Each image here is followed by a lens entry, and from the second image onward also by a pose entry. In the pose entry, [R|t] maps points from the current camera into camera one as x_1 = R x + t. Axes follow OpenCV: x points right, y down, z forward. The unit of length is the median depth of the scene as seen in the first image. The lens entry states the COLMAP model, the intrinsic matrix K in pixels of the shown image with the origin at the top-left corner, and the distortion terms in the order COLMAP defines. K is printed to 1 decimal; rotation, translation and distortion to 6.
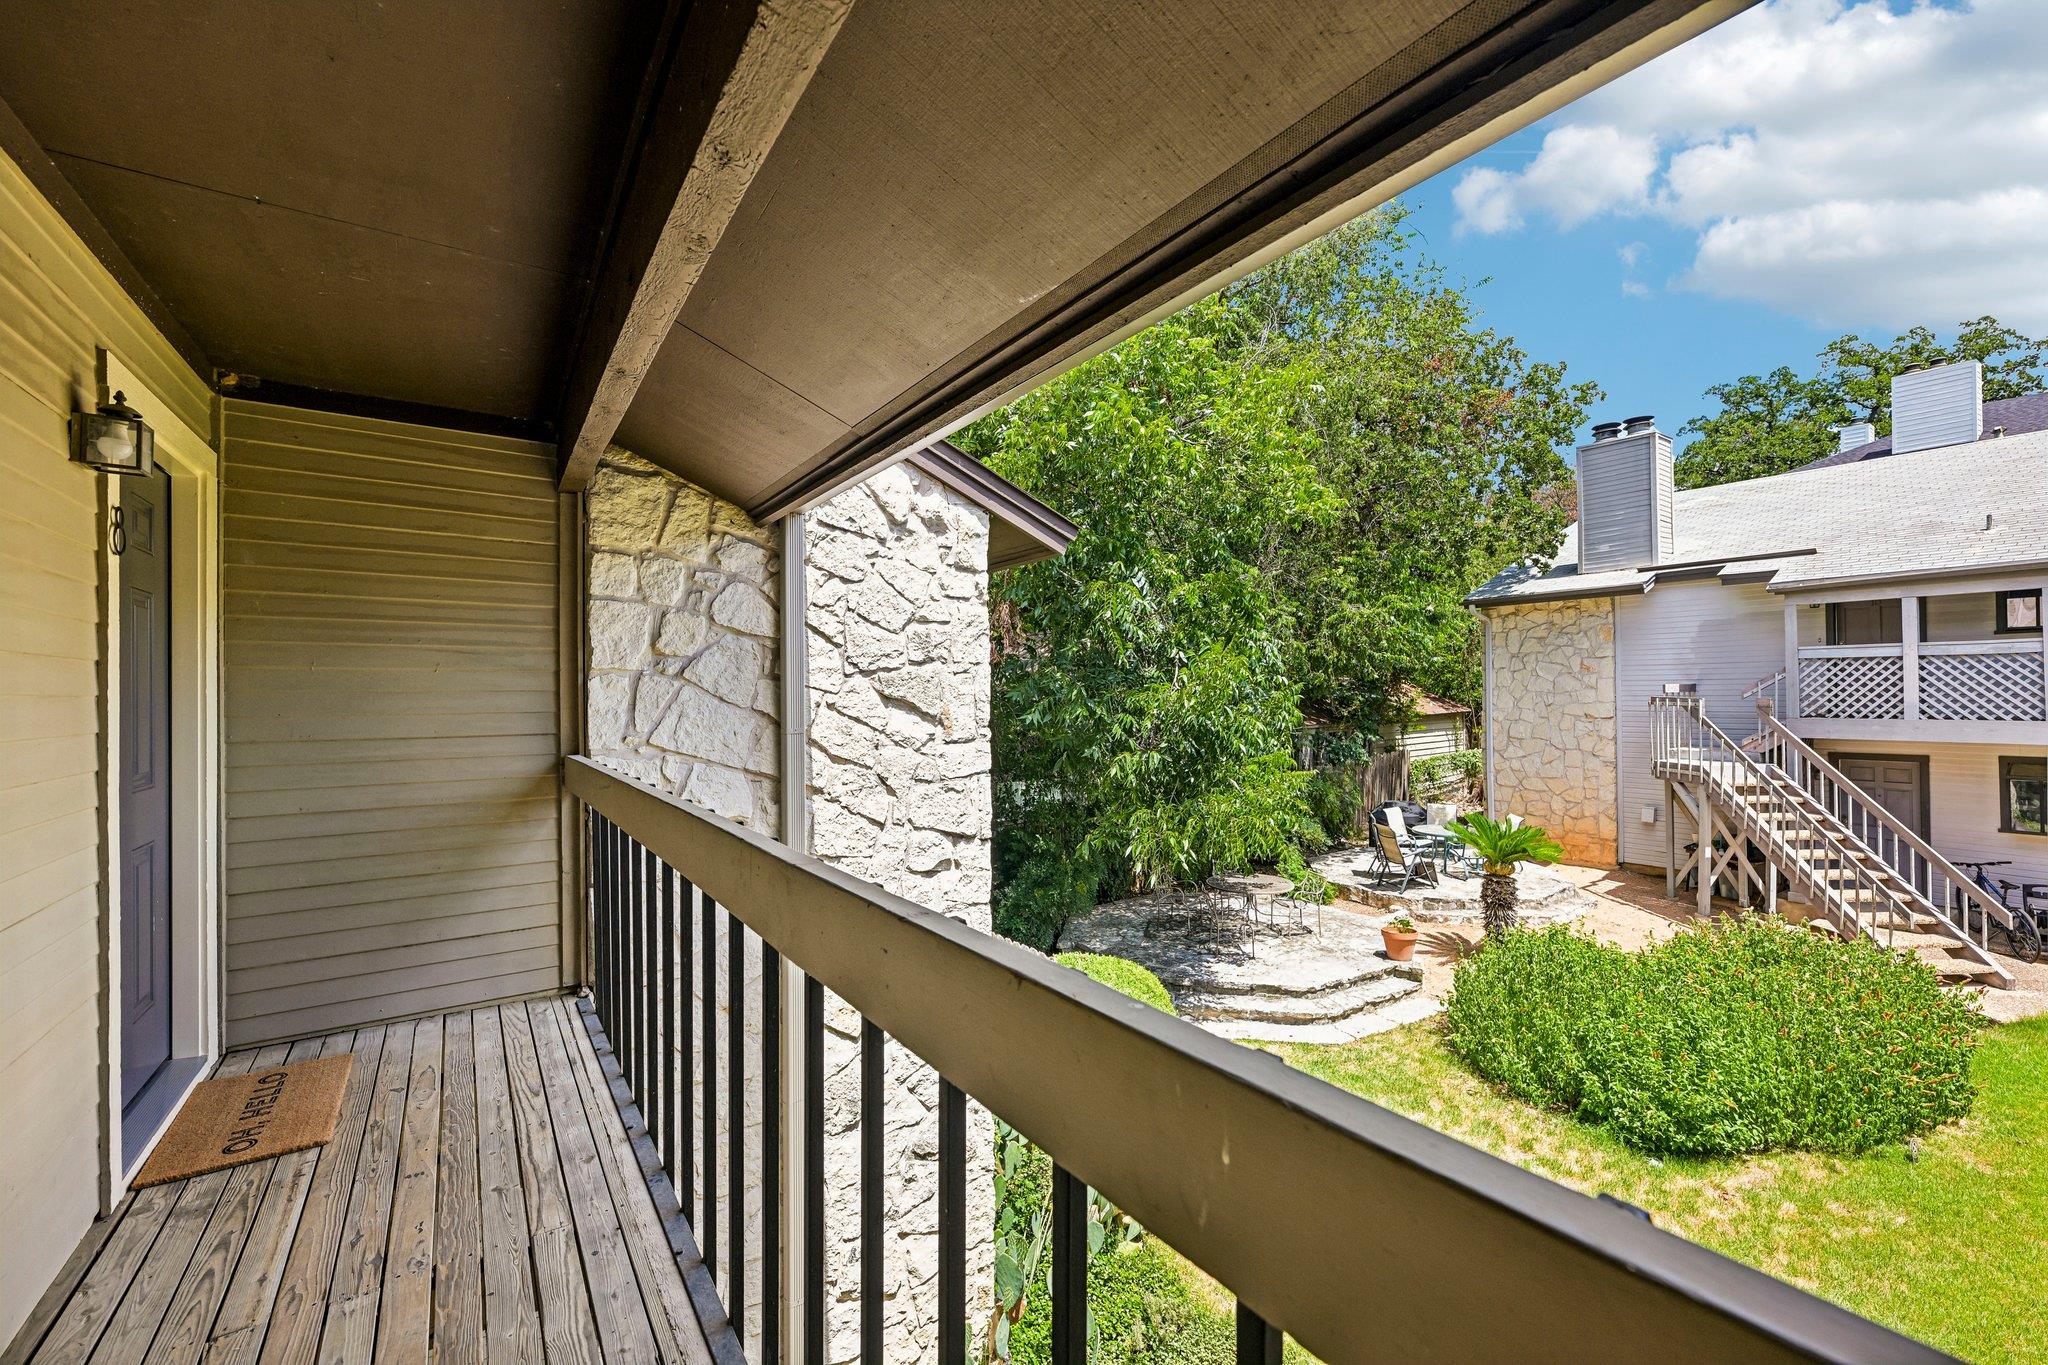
lens RADIAL K [[840.8, 0, 1016.7], [0, 840.8, 685.9], [0, 0, 1]] dist [0.004139, -0.001326]
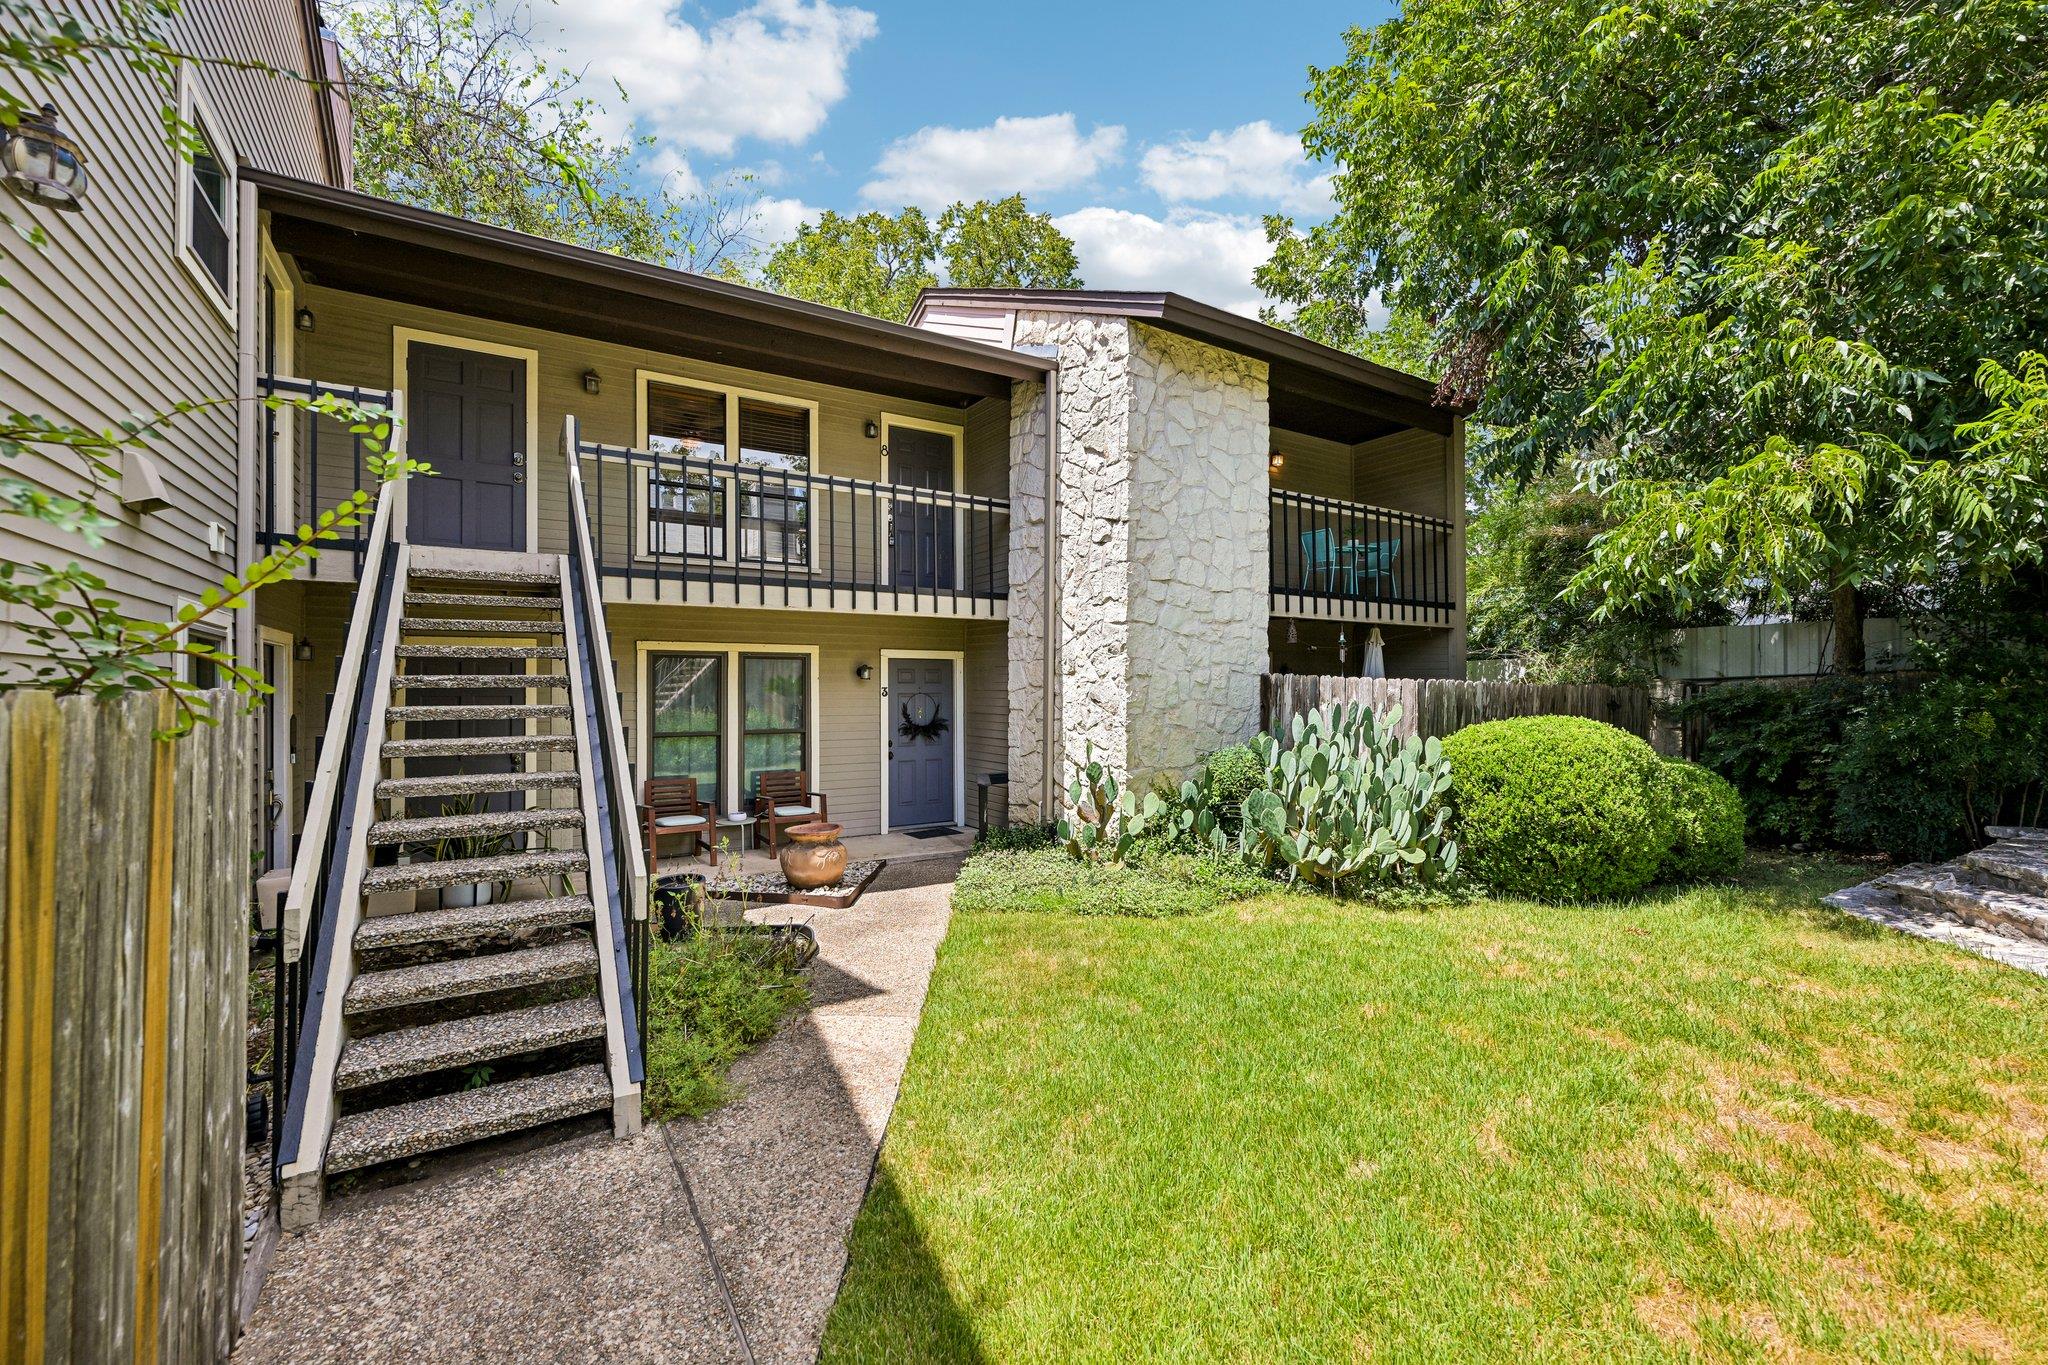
lens RADIAL K [[840.8, 0, 1020.6], [0, 840.8, 680.9], [0, 0, 1]] dist [0.004139, -0.001326]
pose [[-0.014463, 0.000178, -0.999895, 2.027437], [0.007225, 0.999974, 0.000074, 0.626070], [0.999869, -0.007223, -0.014464, 1.056913]]
